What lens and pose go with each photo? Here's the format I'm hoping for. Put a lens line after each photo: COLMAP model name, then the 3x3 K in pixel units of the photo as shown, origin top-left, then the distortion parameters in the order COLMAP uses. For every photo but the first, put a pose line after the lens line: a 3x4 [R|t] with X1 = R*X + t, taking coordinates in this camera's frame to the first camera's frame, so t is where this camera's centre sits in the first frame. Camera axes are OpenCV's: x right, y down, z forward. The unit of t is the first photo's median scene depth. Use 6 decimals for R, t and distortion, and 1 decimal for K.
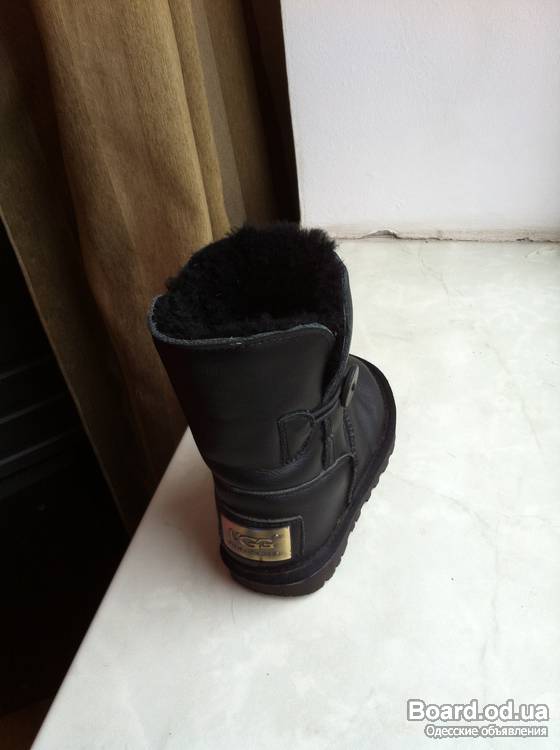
lens RADIAL K [[705.9, 0, 280.0], [0, 705.9, 375.0], [0, 0, 1]] dist [-0.012974, -0.008904]
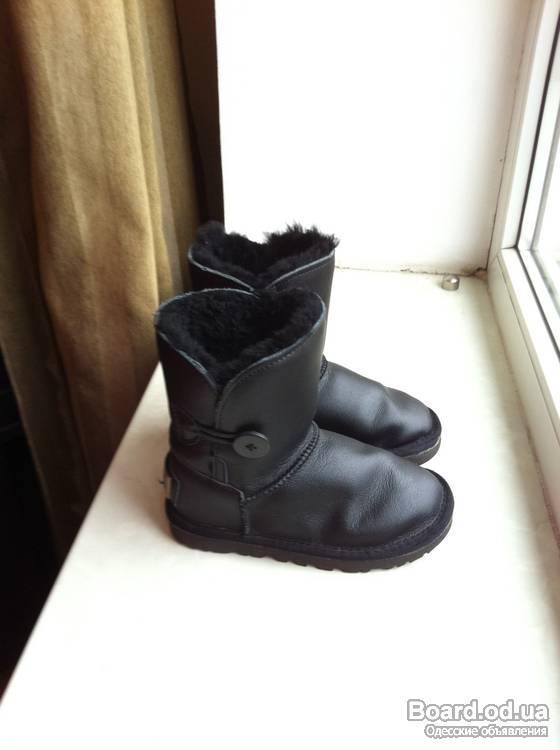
lens RADIAL K [[634.7, 0, 280.4], [0, 634.7, 371.5], [0, 0, 1]] dist [0.002643, -0.000060]
pose [[0.989972, 0.025750, 0.138896, -0.035310], [-0.022332, 0.999410, -0.026111, 0.031150], [-0.139486, 0.022747, 0.989963, -0.109031]]
